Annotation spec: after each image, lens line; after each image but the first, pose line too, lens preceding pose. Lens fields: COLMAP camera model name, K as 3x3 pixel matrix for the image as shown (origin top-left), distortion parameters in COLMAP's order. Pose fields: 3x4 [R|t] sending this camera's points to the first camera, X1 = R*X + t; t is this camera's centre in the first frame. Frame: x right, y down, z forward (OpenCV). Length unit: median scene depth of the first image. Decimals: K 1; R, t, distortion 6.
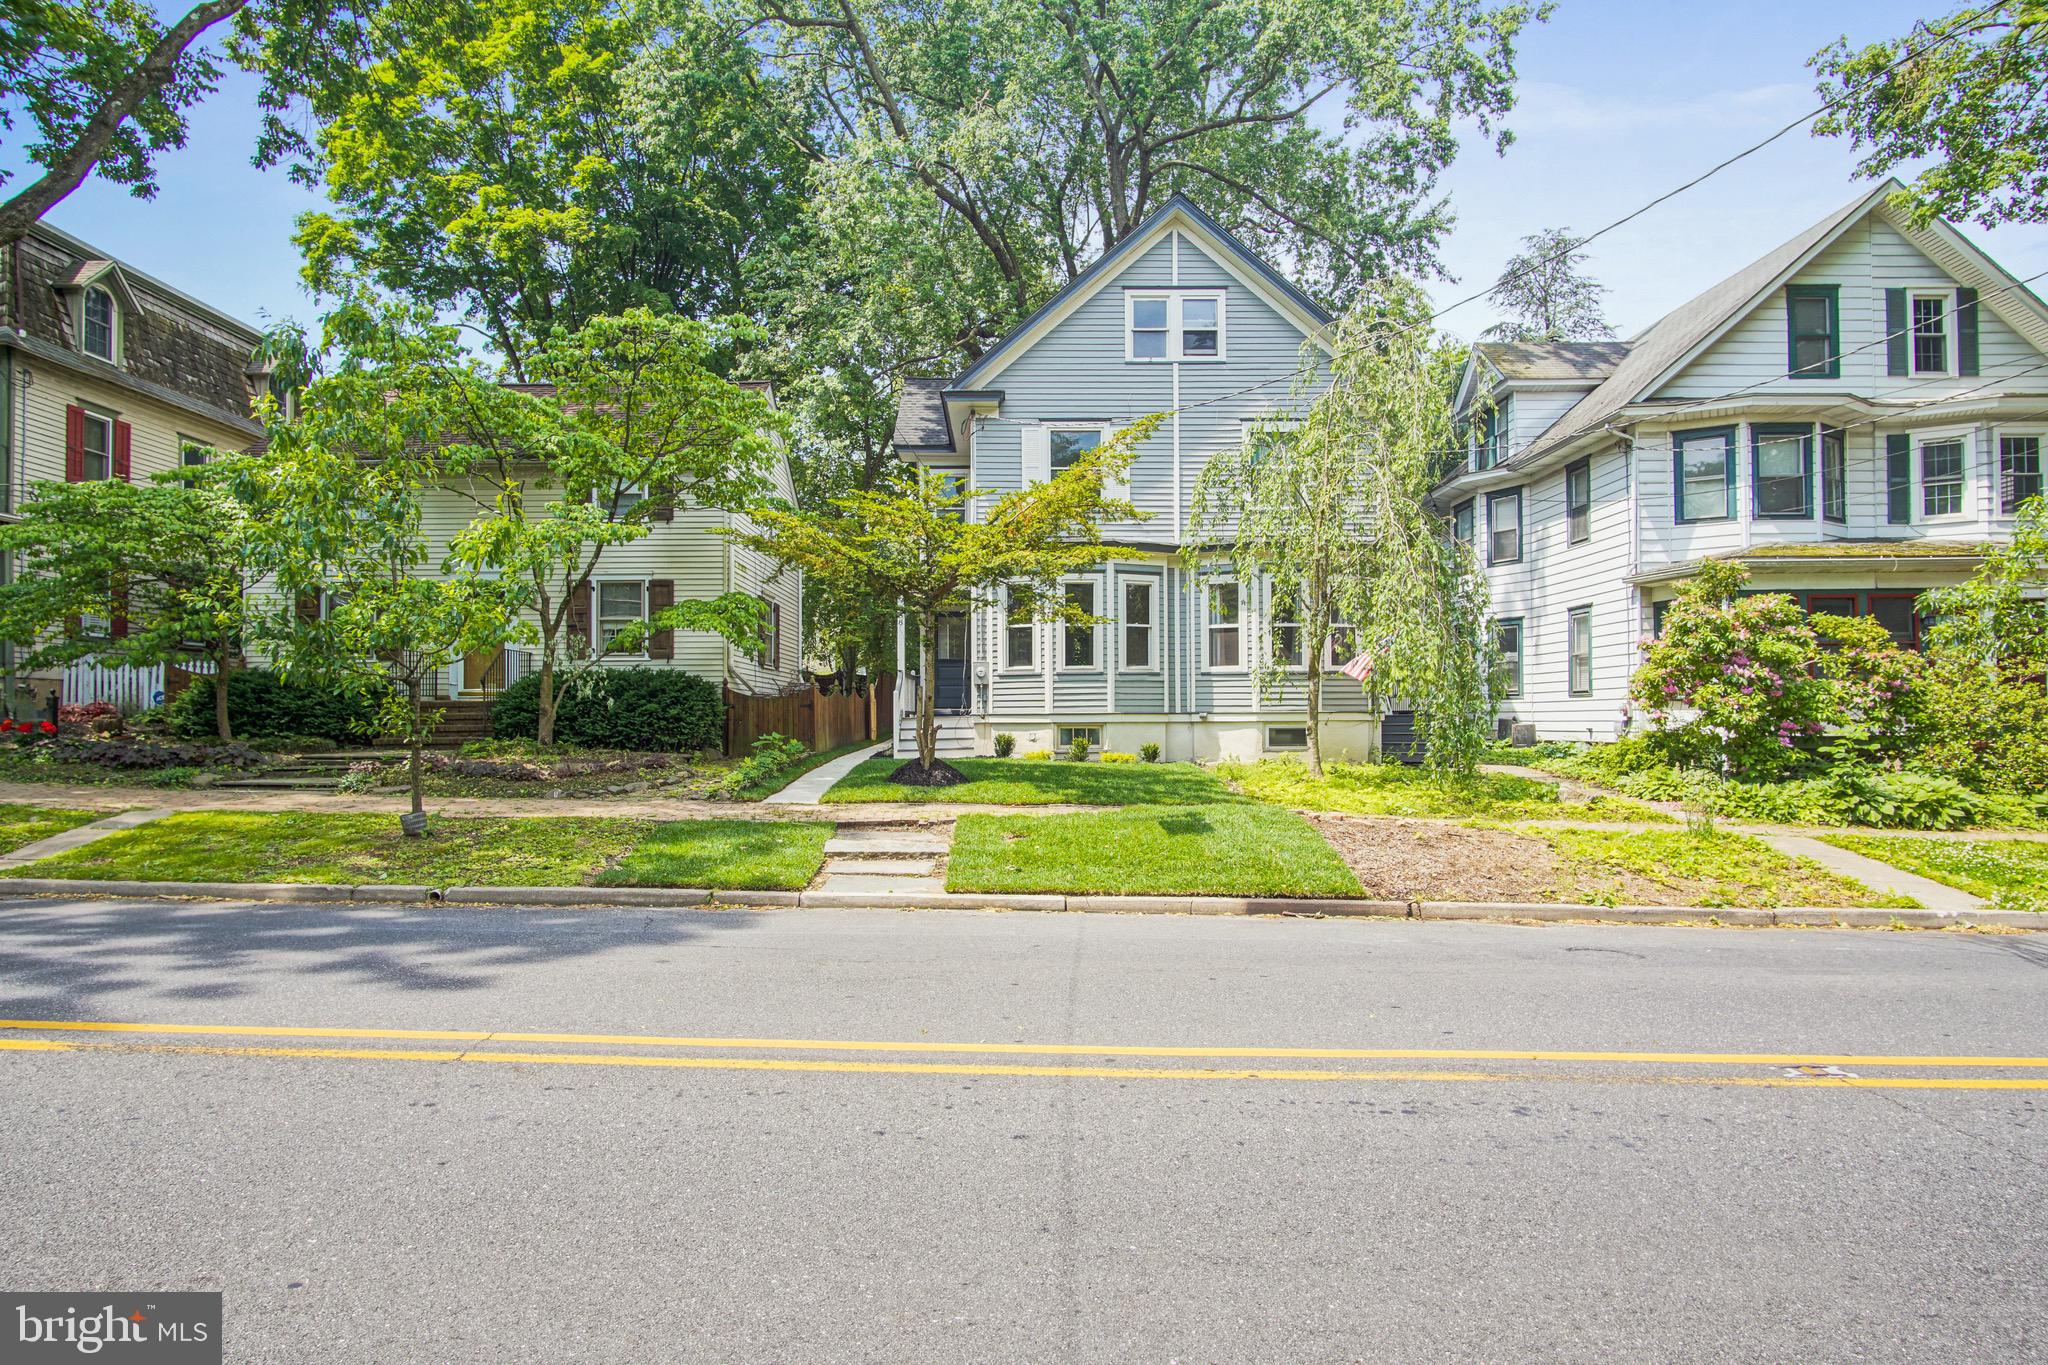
lens RADIAL K [[1103.9, 0, 998.8], [0, 1103.9, 705.6], [0, 0, 1]] dist [-0.009175, 0.000903]
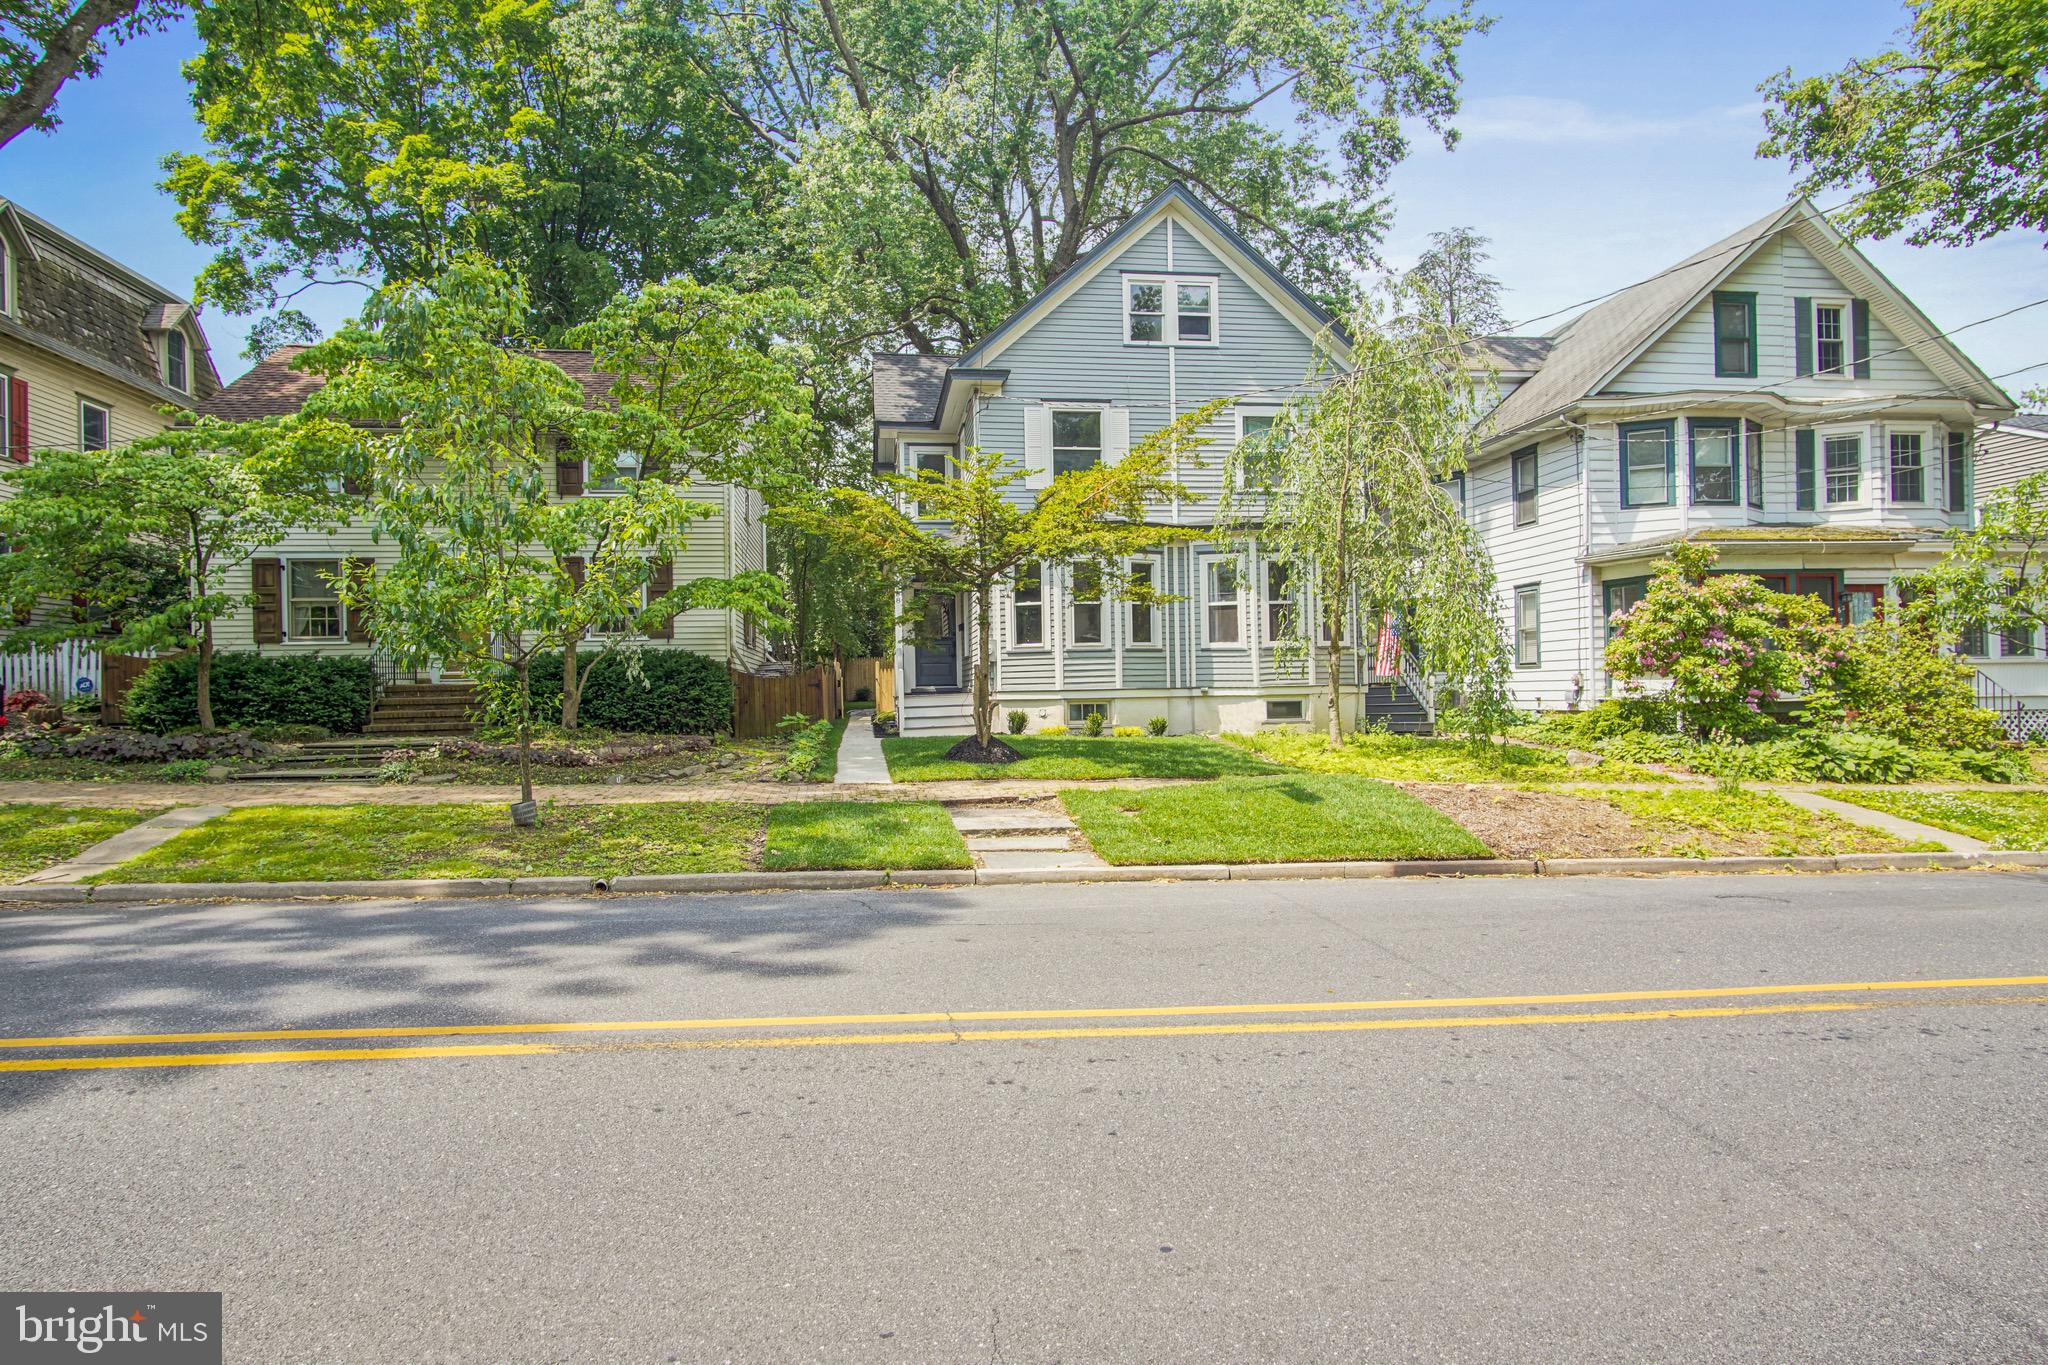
lens RADIAL K [[1101.1, 0, 1002.5], [0, 1101.1, 701.1], [0, 0, 1]] dist [-0.006546, -0.003063]
pose [[0.991488, -0.013484, 0.129496, -0.137800], [0.011197, 0.999769, 0.018372, -0.001794], [-0.129714, -0.016765, 0.991410, -0.000064]]
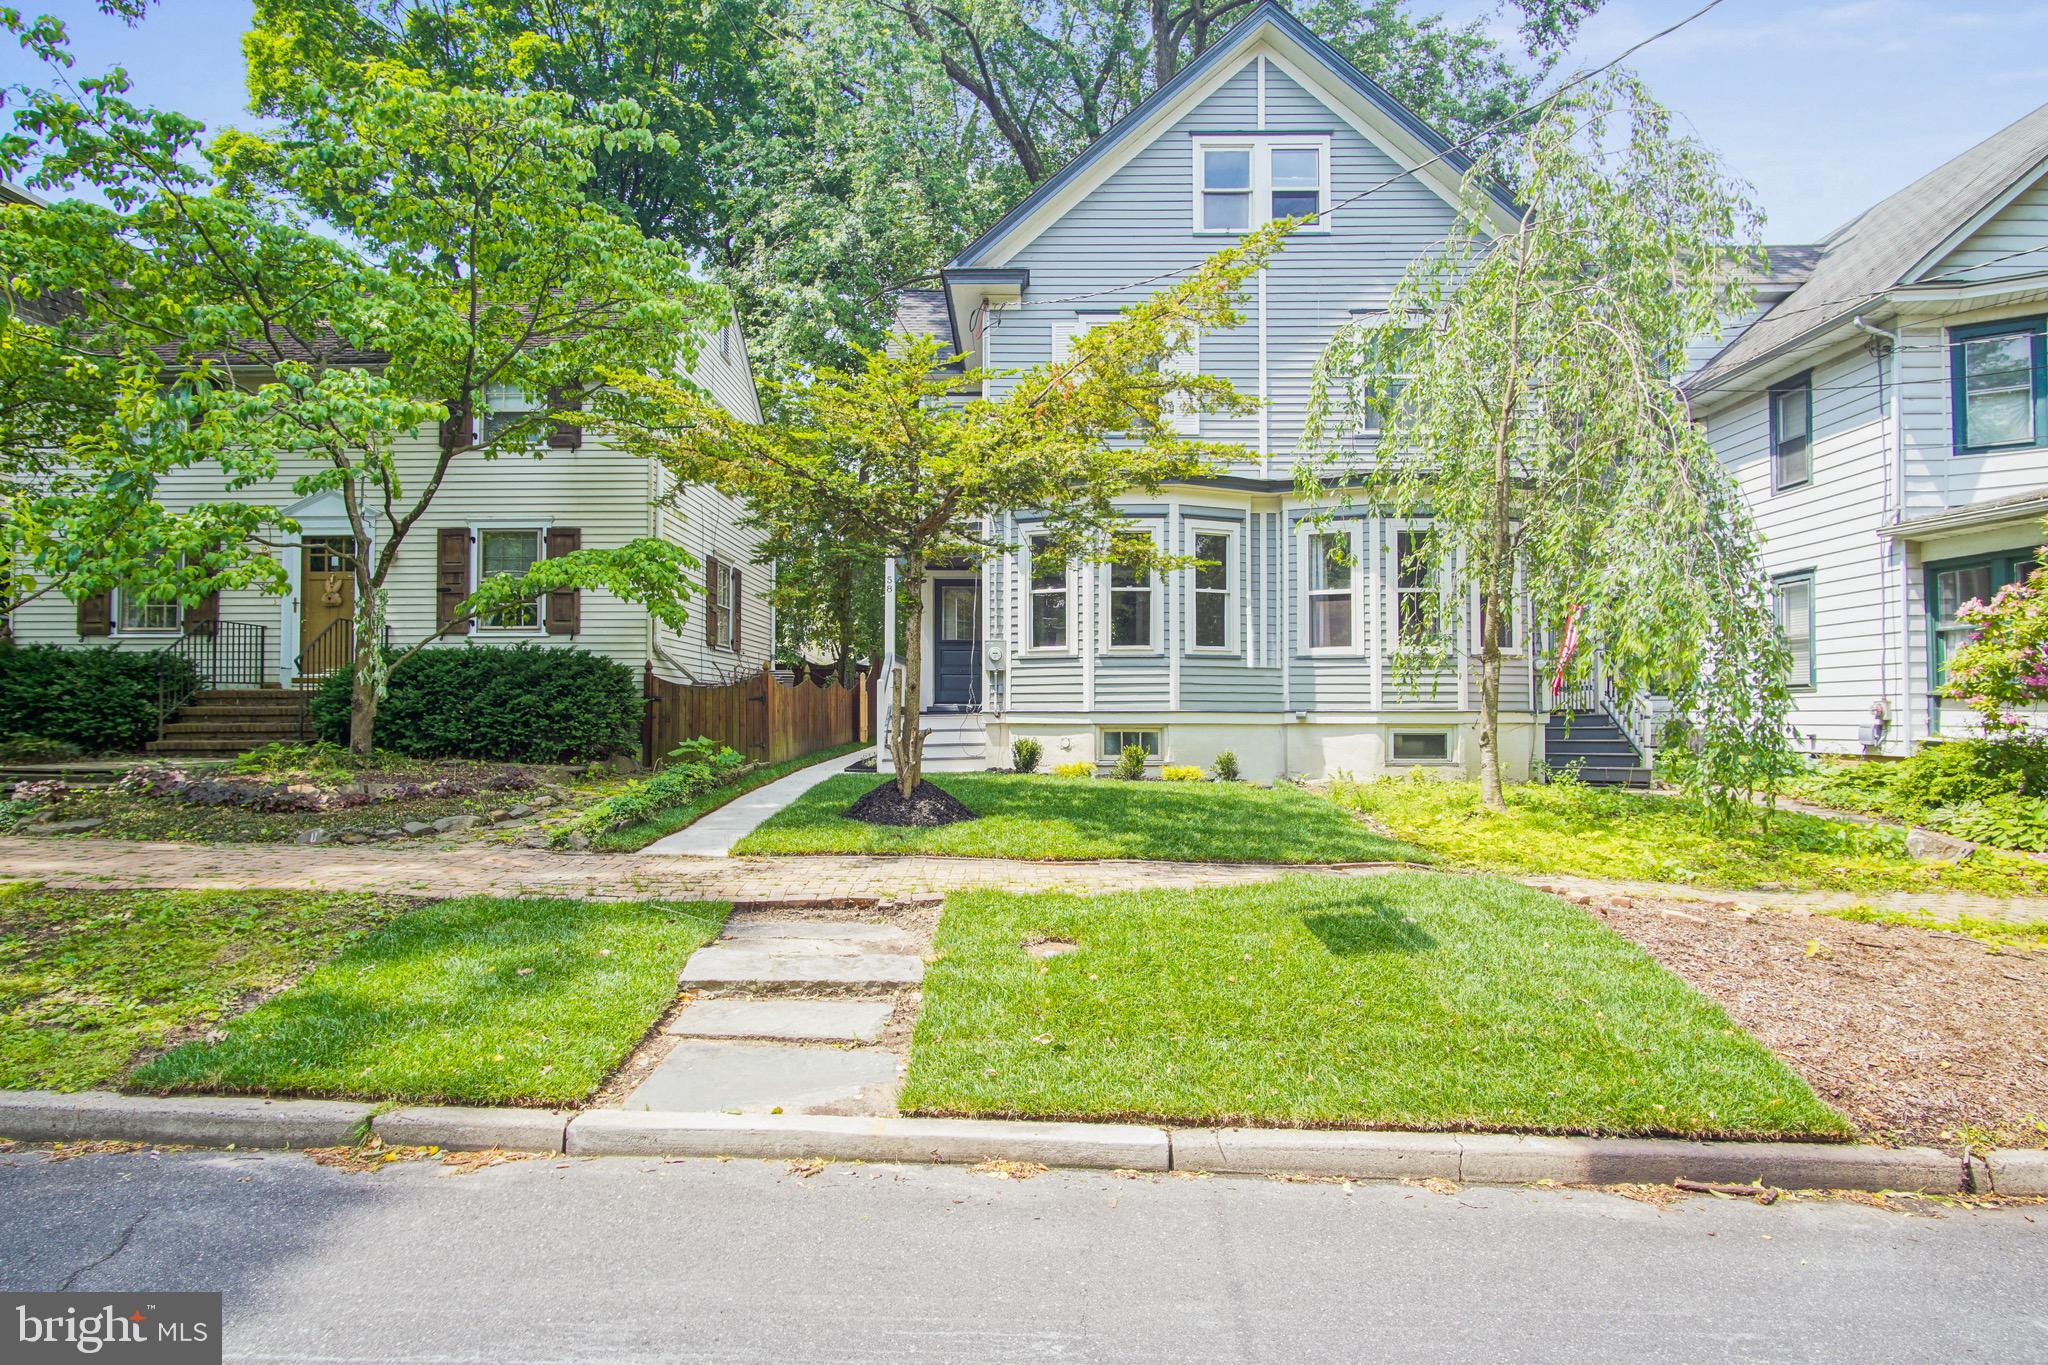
lens RADIAL K [[1103.9, 0, 998.8], [0, 1103.9, 705.6], [0, 0, 1]] dist [-0.009175, 0.000903]
pose [[0.999819, 0.005261, -0.018287, -0.000123], [-0.005179, 0.999976, 0.004507, 0.000444], [0.018310, -0.004411, 0.999823, 0.272877]]
